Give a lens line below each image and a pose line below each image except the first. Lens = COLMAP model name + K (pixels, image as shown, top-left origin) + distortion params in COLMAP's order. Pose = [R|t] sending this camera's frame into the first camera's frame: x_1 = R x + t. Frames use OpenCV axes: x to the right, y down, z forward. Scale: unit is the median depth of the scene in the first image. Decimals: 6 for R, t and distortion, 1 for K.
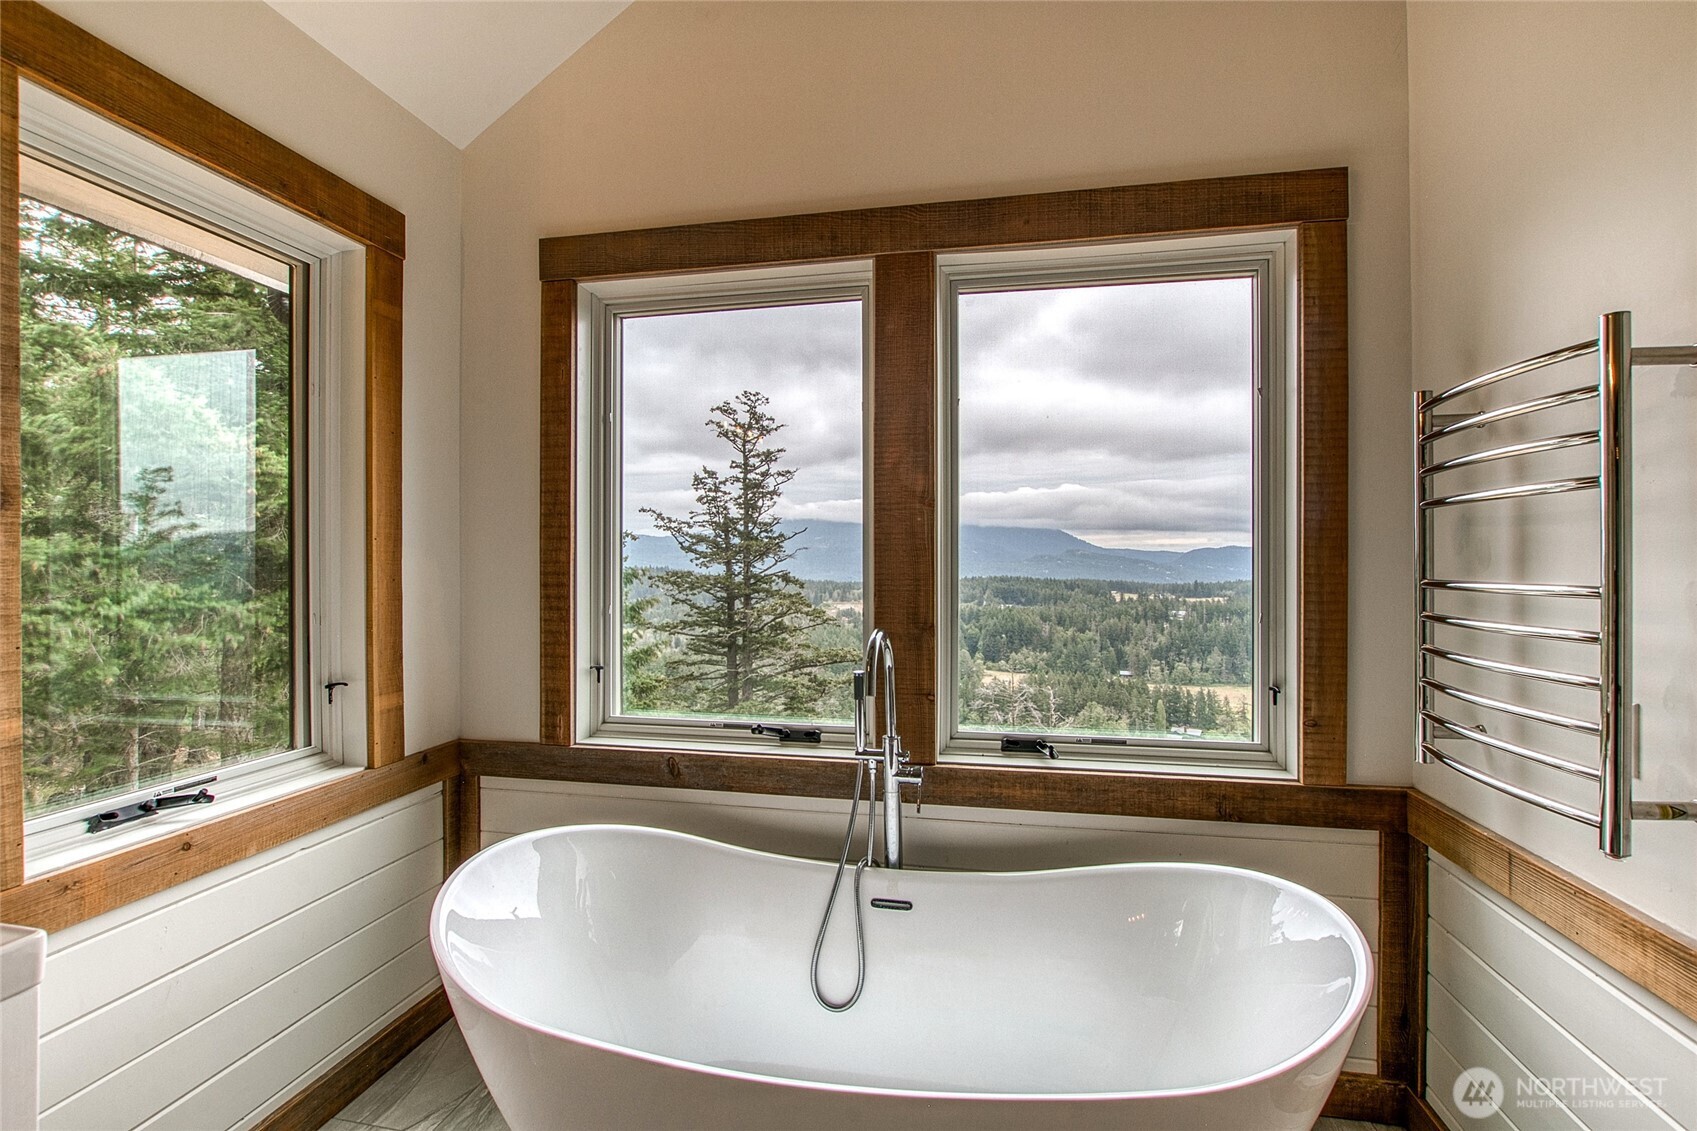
lens RADIAL K [[751.7, 0, 853.0], [0, 751.7, 559.9], [0, 0, 1]] dist [-0.010776, -0.000063]
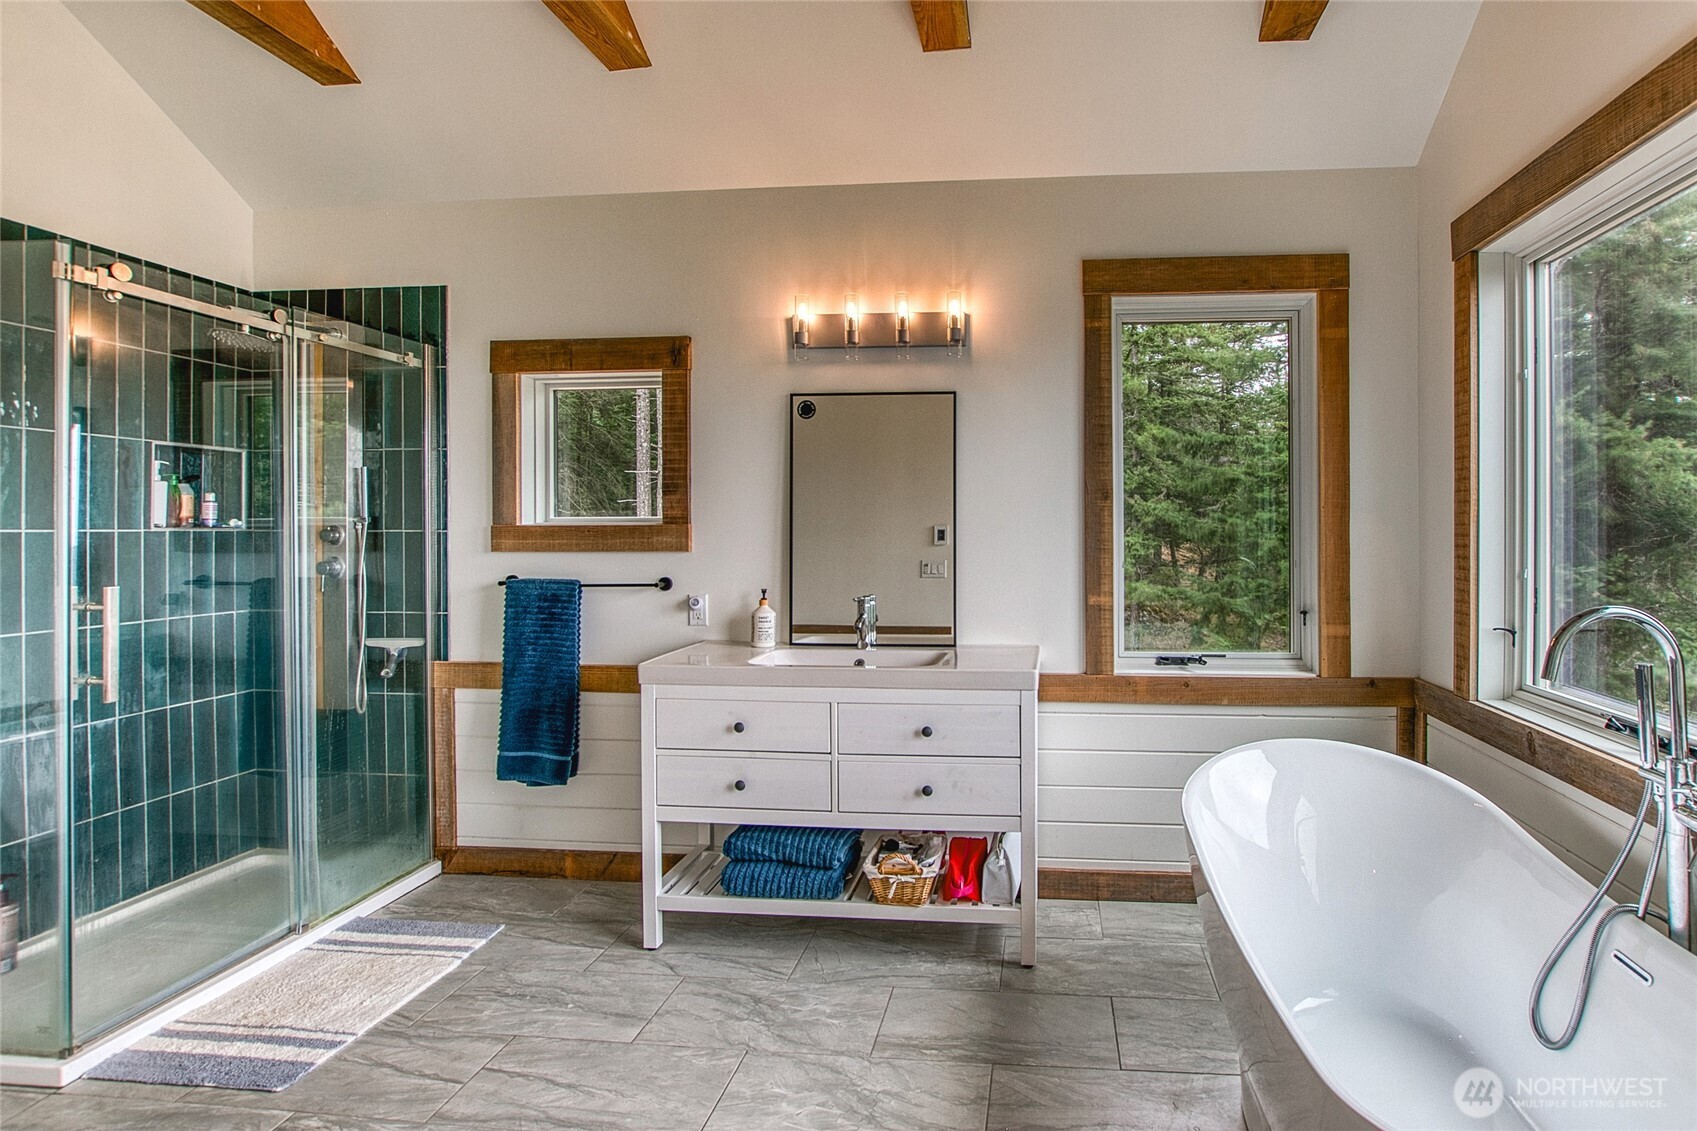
lens RADIAL K [[812.2, 0, 999.1], [0, 812.2, 533.8], [0, 0, 1]] dist [-0.032782, -0.000133]
pose [[0.123387, 0.006037, -0.992340, 0.697146], [0.000673, 0.999981, 0.006167, 0.010216], [0.992358, -0.001429, 0.123381, 0.233785]]
